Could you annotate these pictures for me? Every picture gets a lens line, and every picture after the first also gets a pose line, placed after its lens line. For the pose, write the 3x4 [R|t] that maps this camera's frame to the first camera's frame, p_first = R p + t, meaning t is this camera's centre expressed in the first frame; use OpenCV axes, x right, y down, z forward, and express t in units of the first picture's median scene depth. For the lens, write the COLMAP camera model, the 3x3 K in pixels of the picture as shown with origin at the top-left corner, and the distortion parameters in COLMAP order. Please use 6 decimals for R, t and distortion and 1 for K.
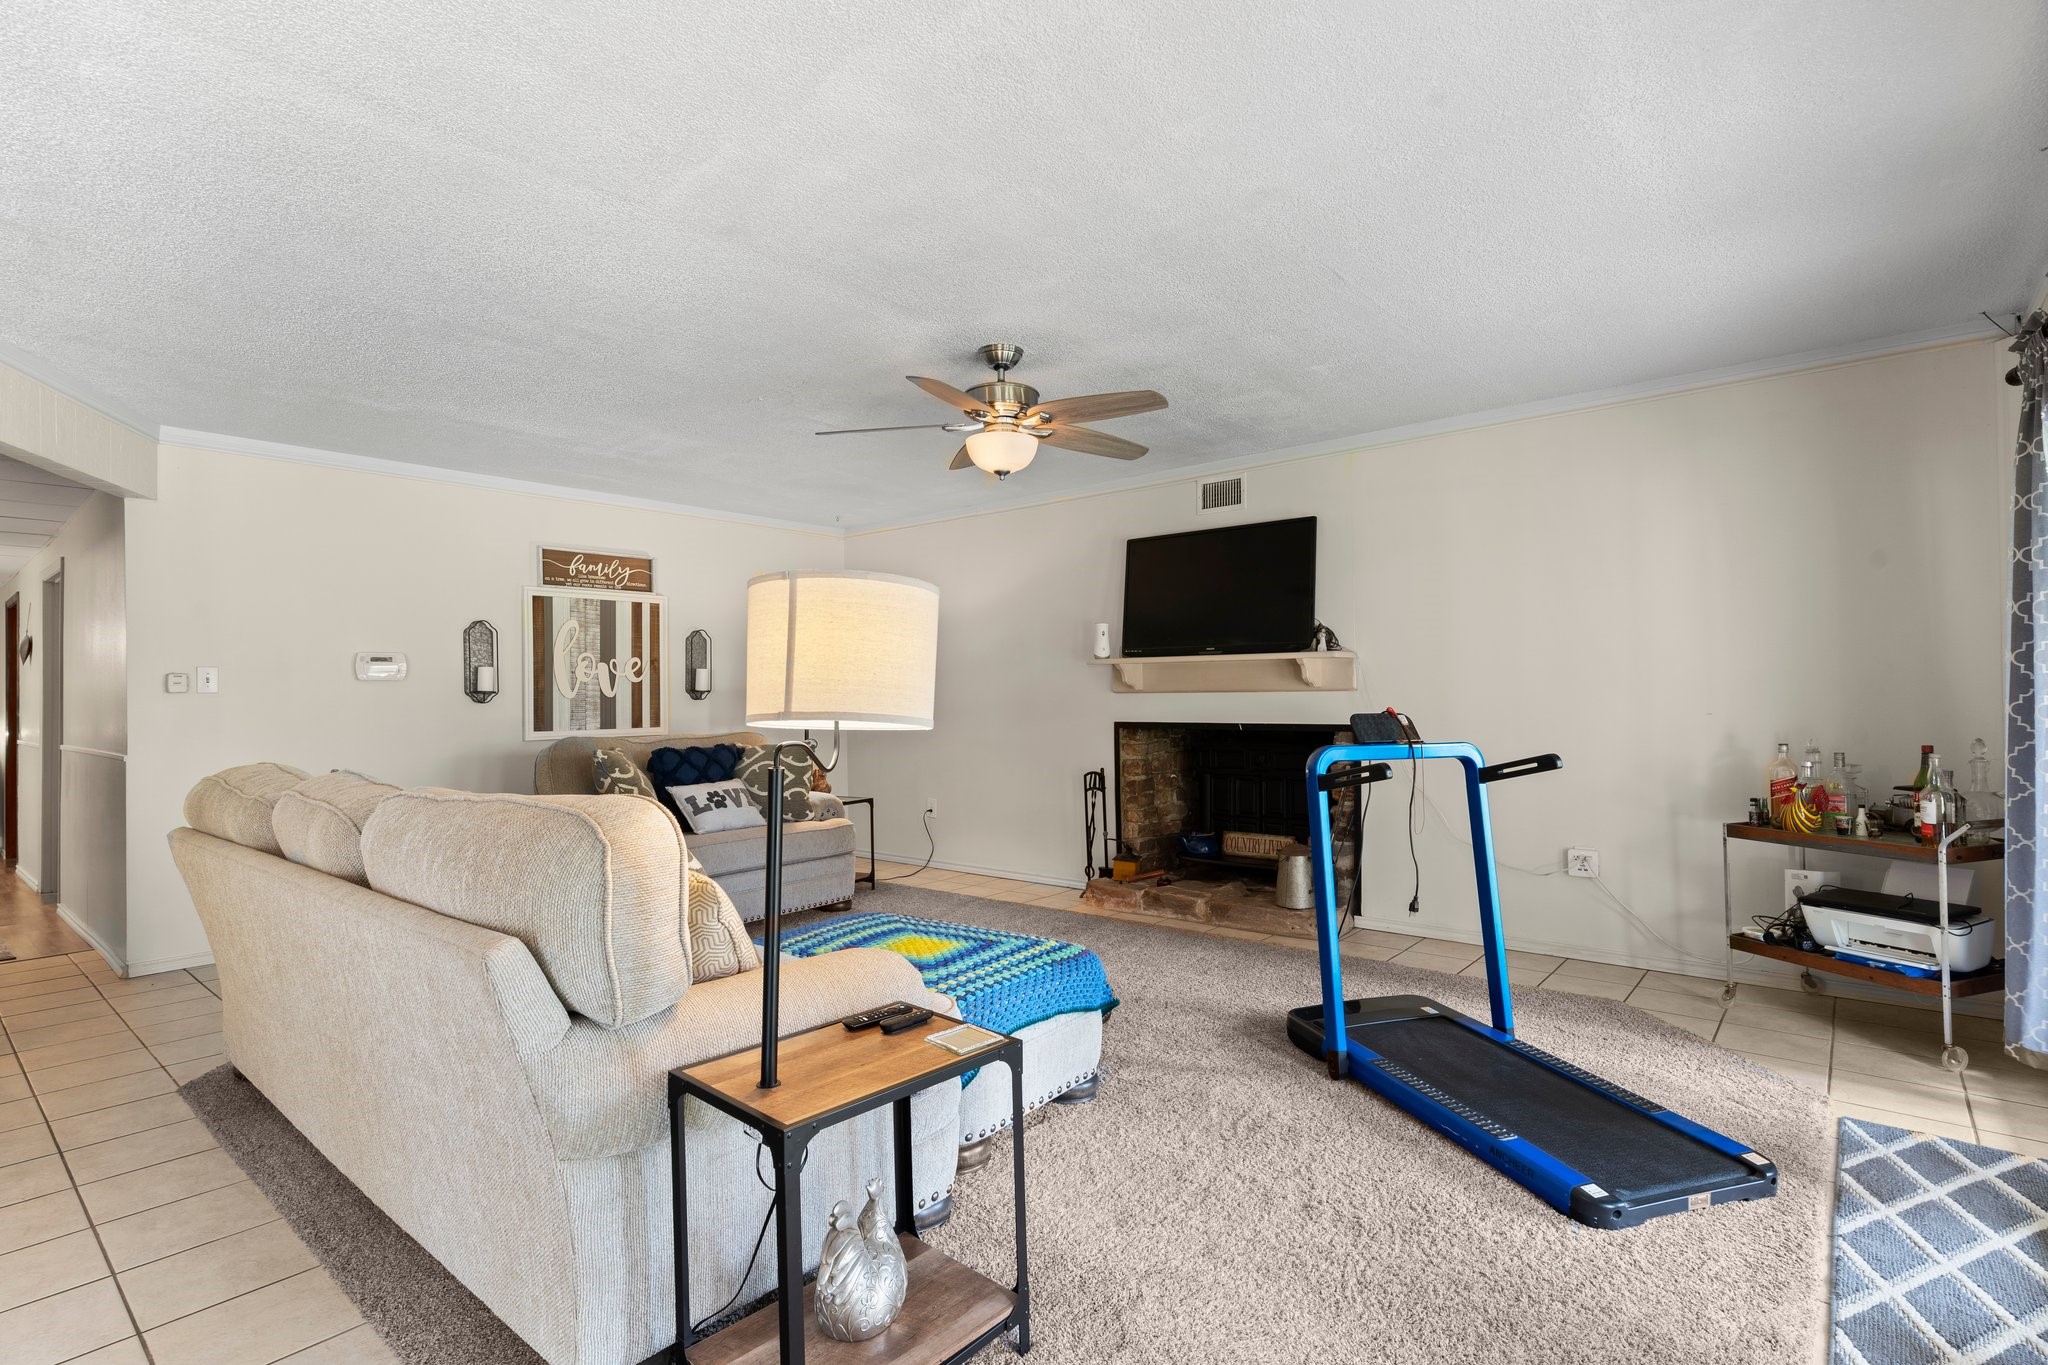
lens RADIAL K [[990.1, 0, 1029.1], [0, 990.1, 681.8], [0, 0, 1]] dist [0.001740, 0.001260]
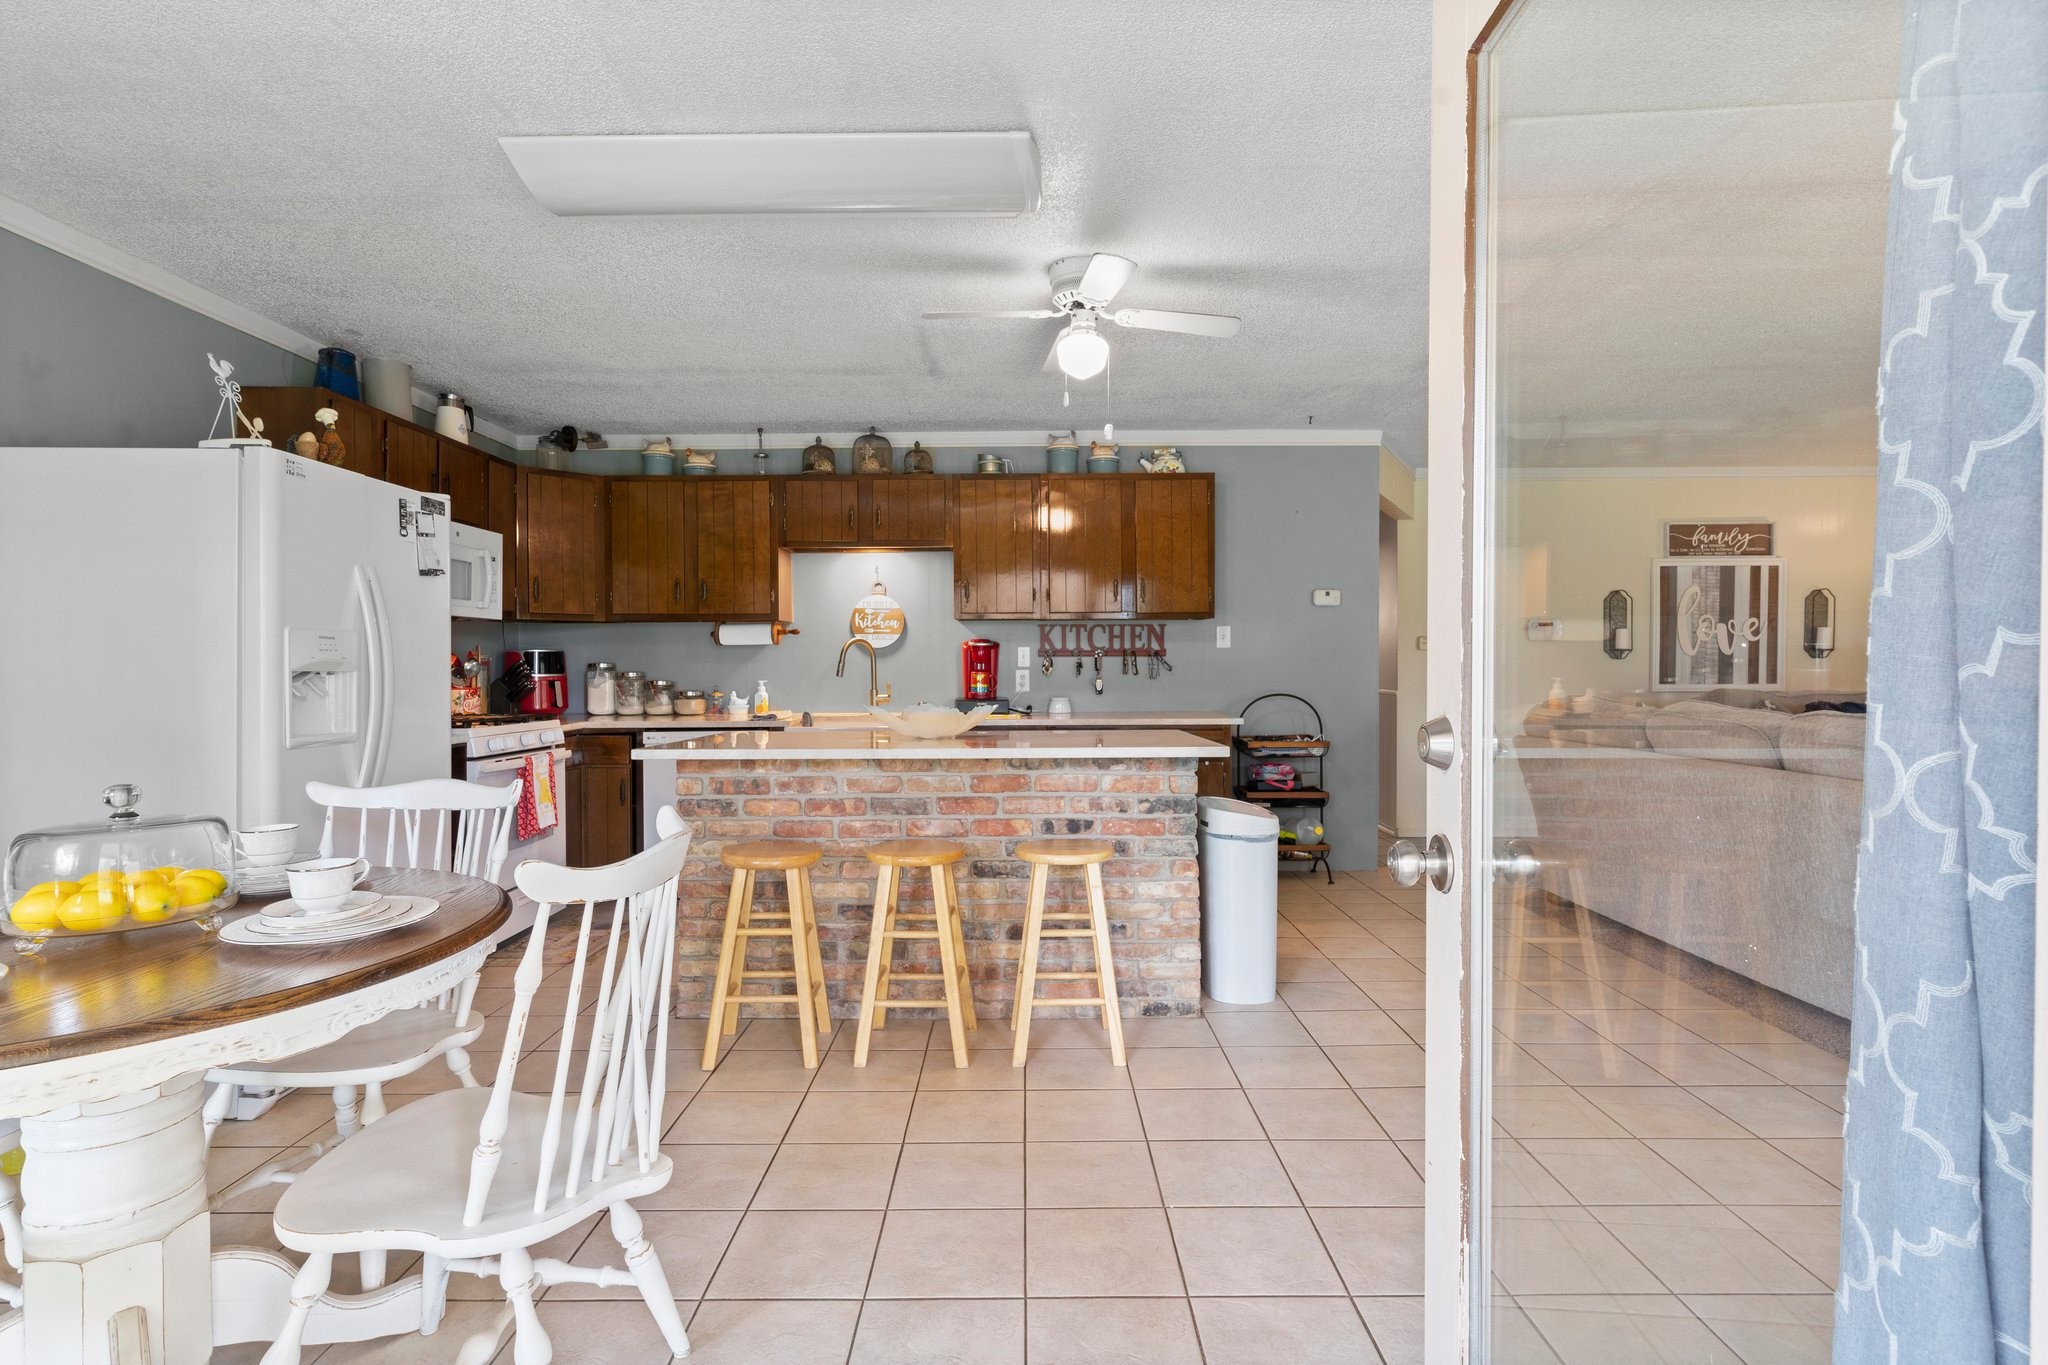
lens RADIAL K [[990.1, 0, 1017.6], [0, 990.1, 688.7], [0, 0, 1]] dist [0.001740, 0.001260]
pose [[0.643533, 0.031140, -0.764785, -0.092958], [0.004864, 0.998986, 0.044769, 0.000079], [0.765403, -0.032531, 0.642728, -0.314429]]
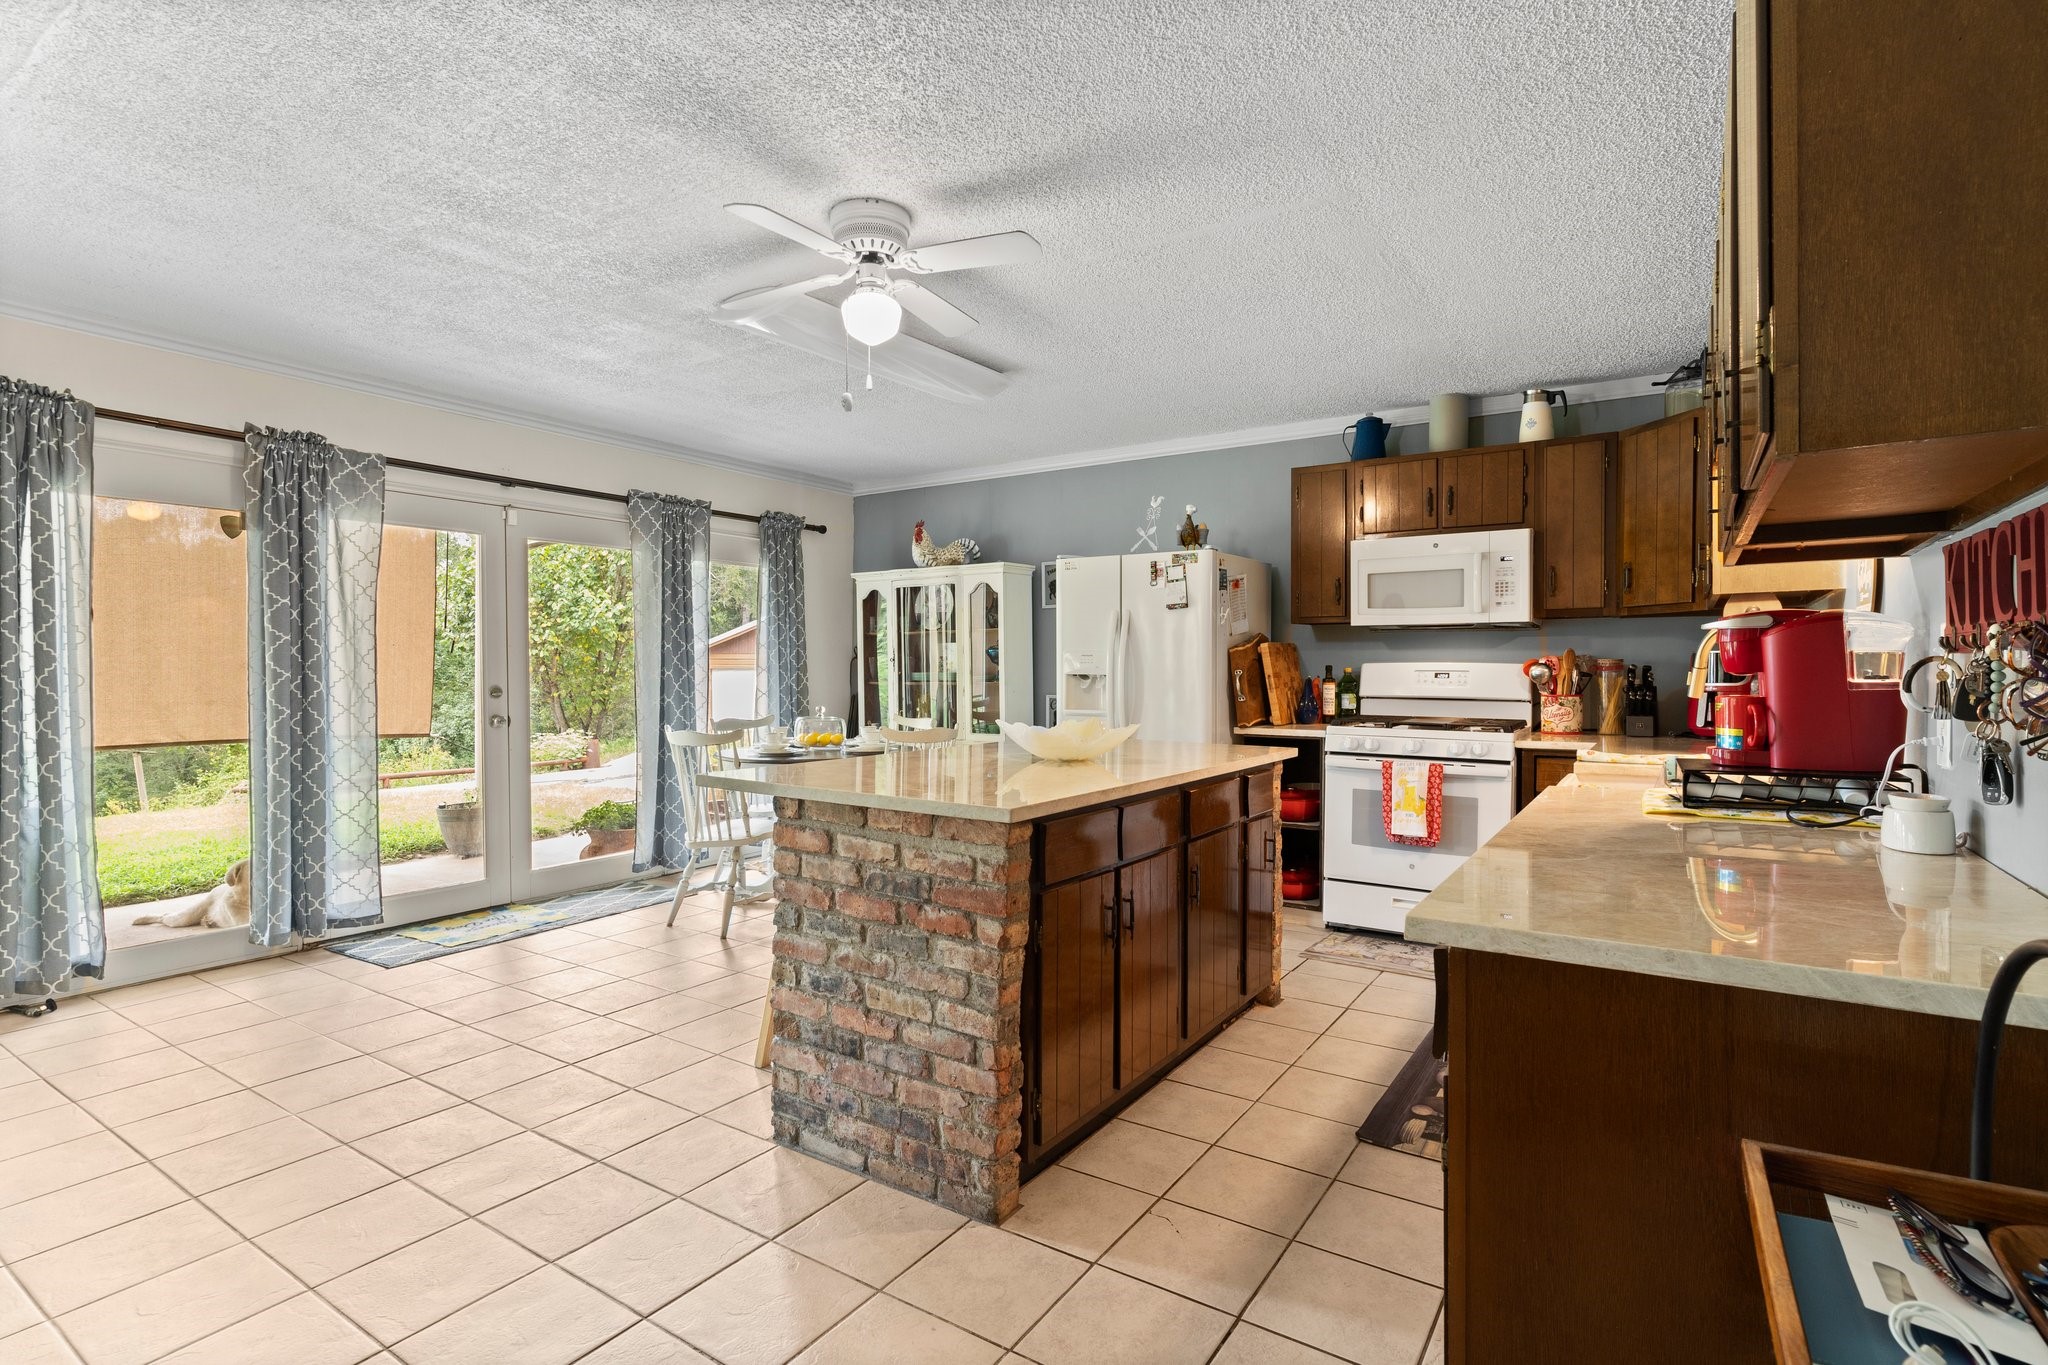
lens RADIAL K [[990.1, 0, 1018.9], [0, 990.1, 685.6], [0, 0, 1]] dist [0.001740, 0.001260]
pose [[-0.993336, 0.017302, -0.113951, -0.508442], [0.016688, 0.999841, 0.006345, 0.014496], [0.114043, 0.004401, -0.993466, 0.555153]]
